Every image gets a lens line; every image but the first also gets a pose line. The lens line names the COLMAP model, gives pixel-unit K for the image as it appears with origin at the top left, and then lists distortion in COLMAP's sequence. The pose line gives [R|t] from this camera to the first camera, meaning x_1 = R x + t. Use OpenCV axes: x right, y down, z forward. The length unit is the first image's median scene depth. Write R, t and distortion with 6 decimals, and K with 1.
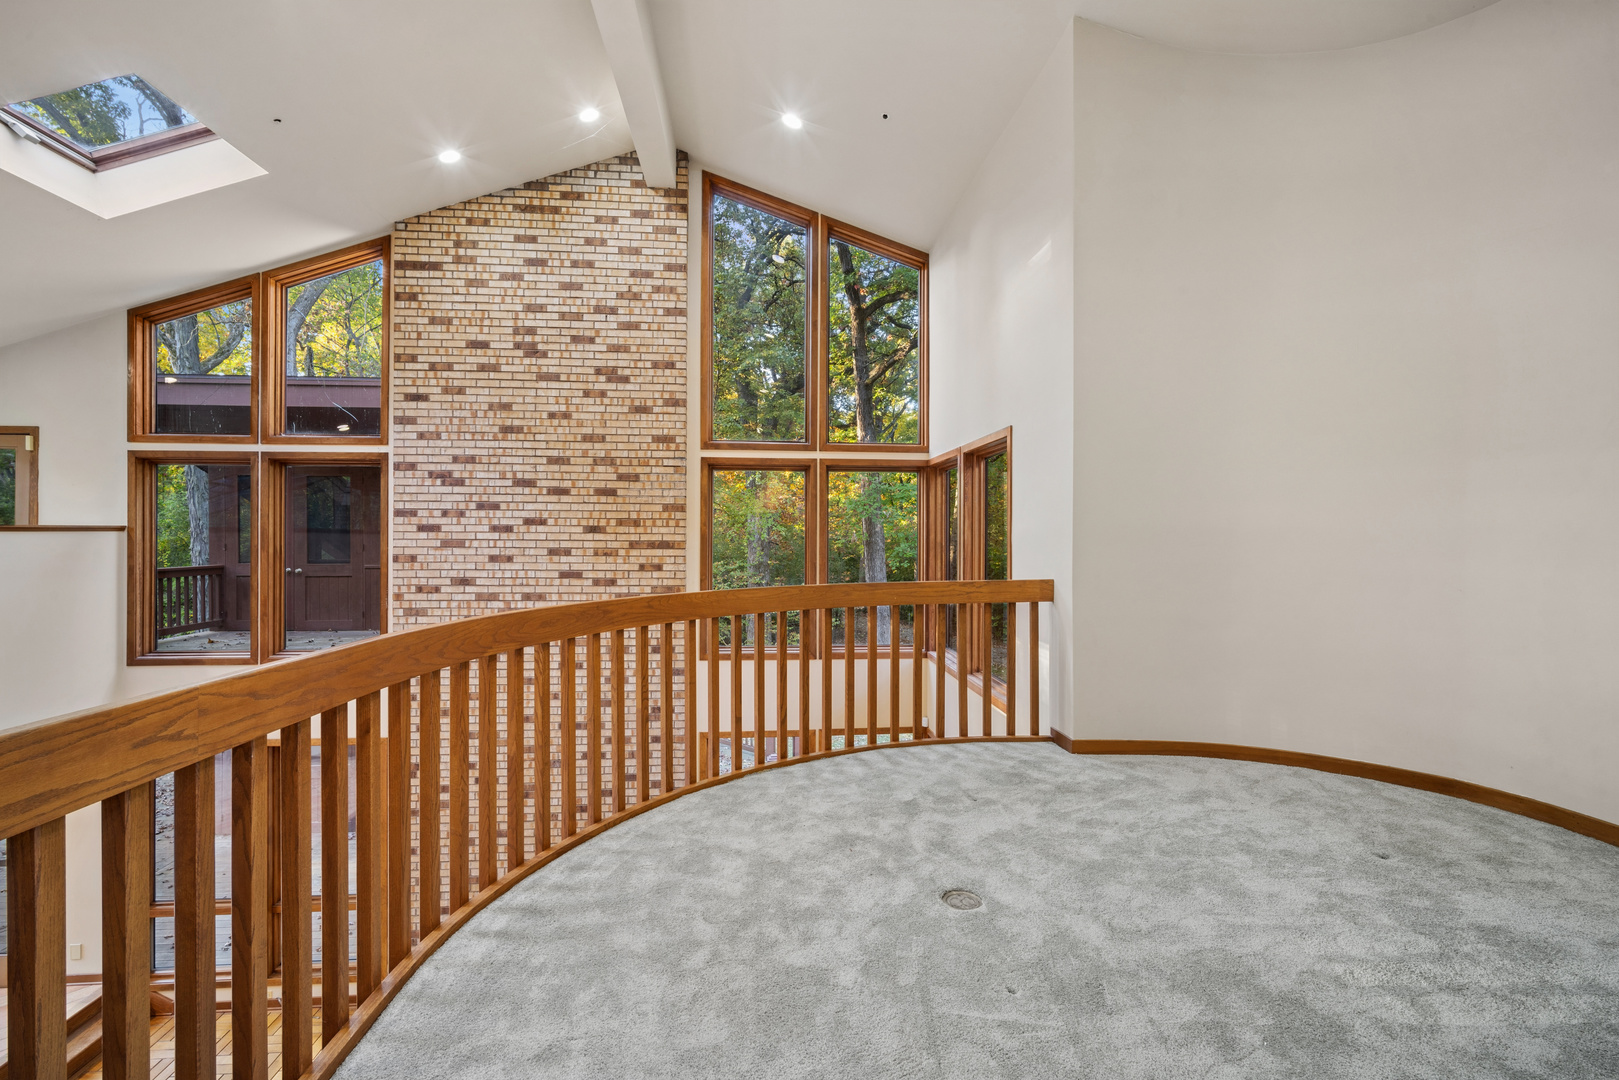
lens RADIAL K [[694.9, 0, 809.8], [0, 694.9, 532.7], [0, 0, 1]] dist [-0.011453, 0.003697]
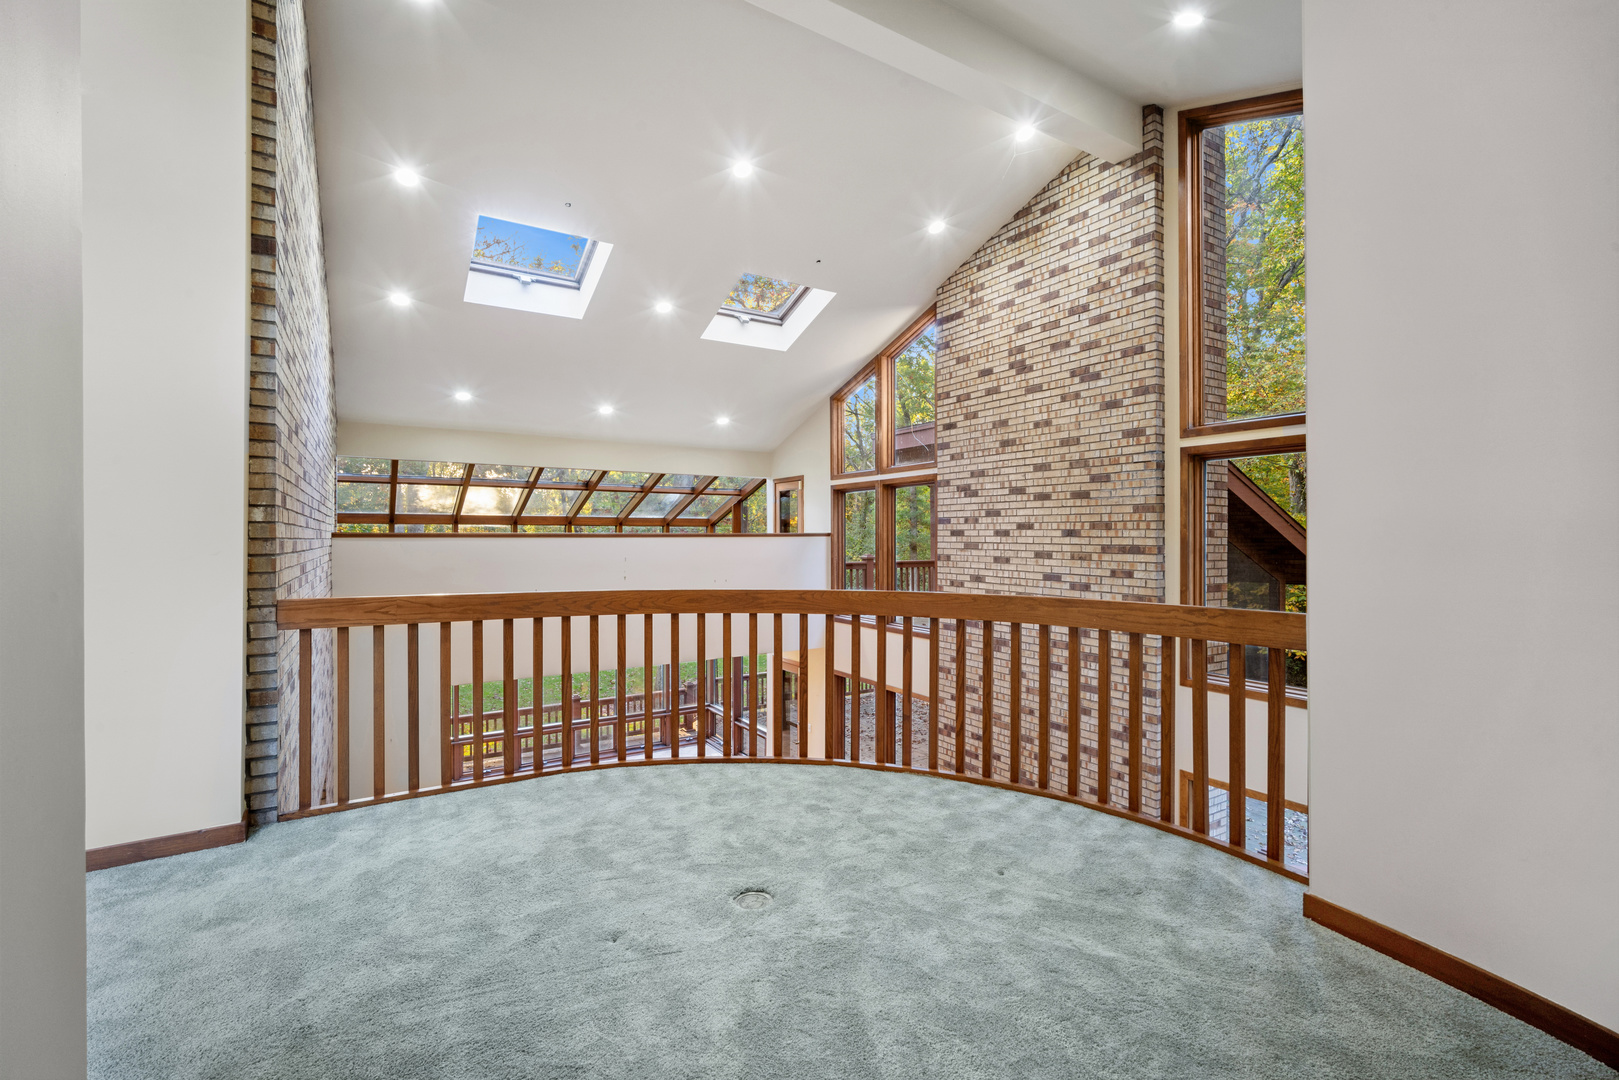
lens RADIAL K [[694.9, 0, 812.8], [0, 694.9, 535.0], [0, 0, 1]] dist [-0.011453, 0.003697]
pose [[0.469383, -0.004695, -0.882982, 0.393830], [0.003978, 0.999987, -0.003203, -0.000286], [0.882986, -0.002009, 0.469395, 0.205566]]
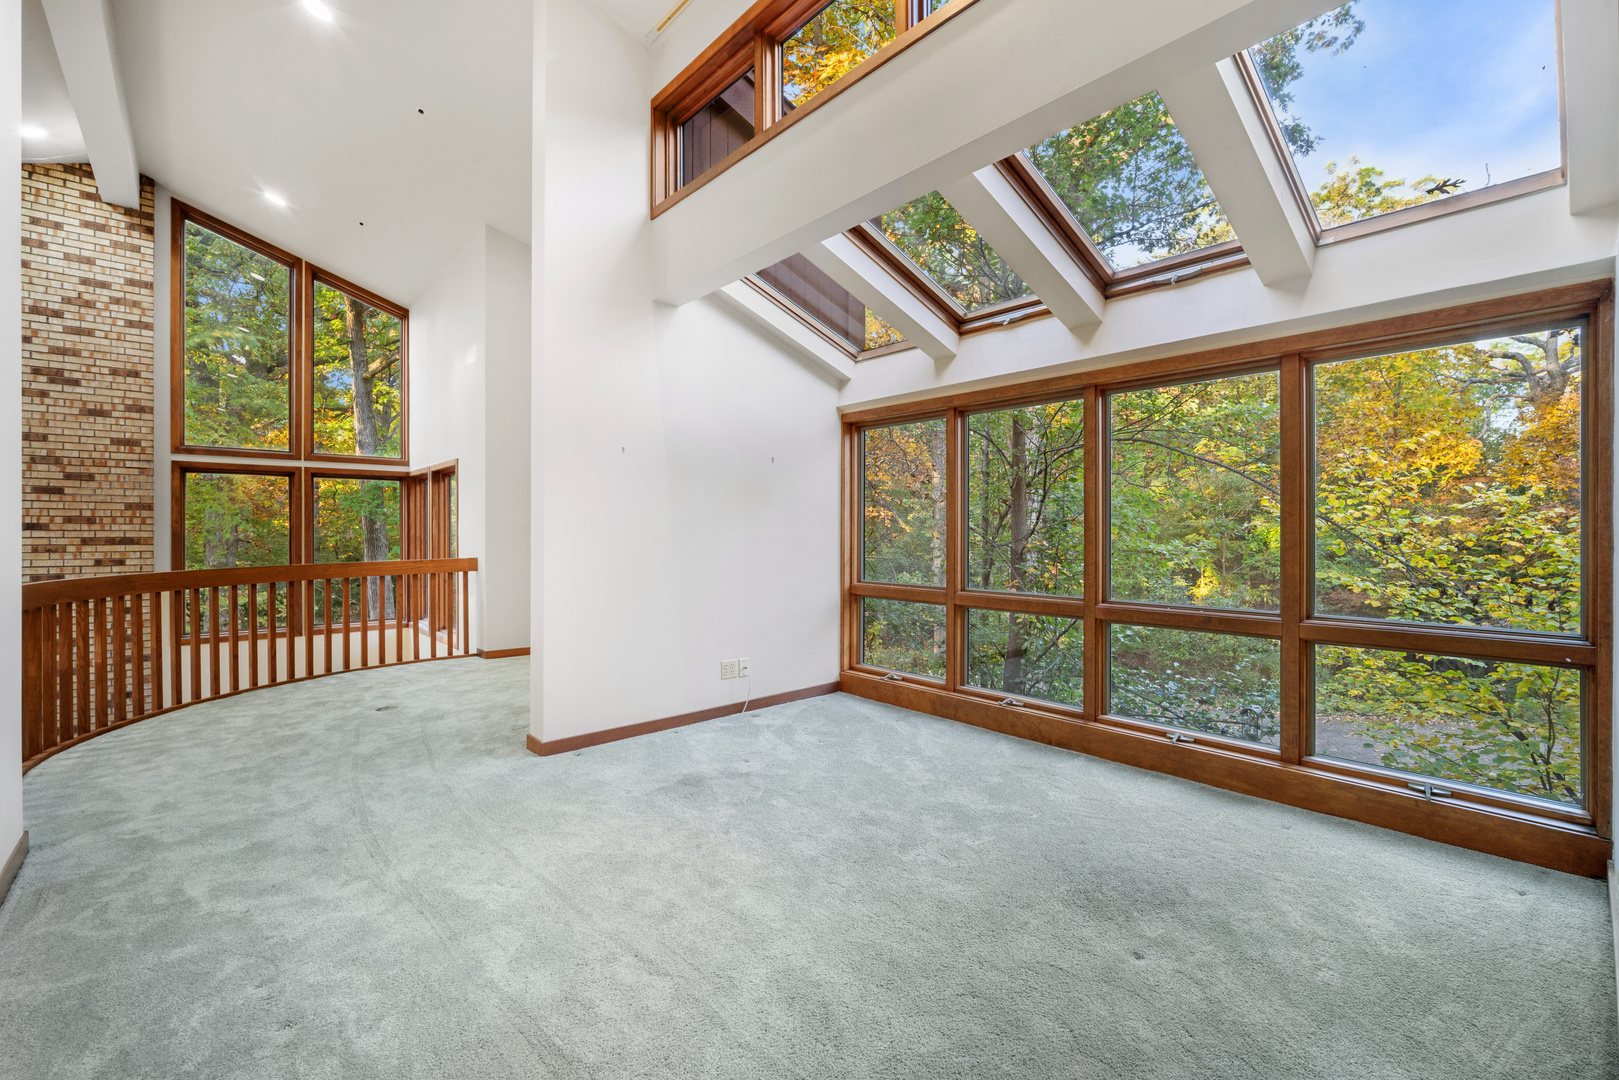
lens RADIAL K [[694.9, 0, 803.0], [0, 694.9, 532.1], [0, 0, 1]] dist [-0.011453, 0.003697]
pose [[0.805847, -0.005353, 0.592100, 0.001088], [0.002376, 0.999980, 0.005807, -0.000022], [-0.592119, -0.003273, 0.805844, -0.478388]]
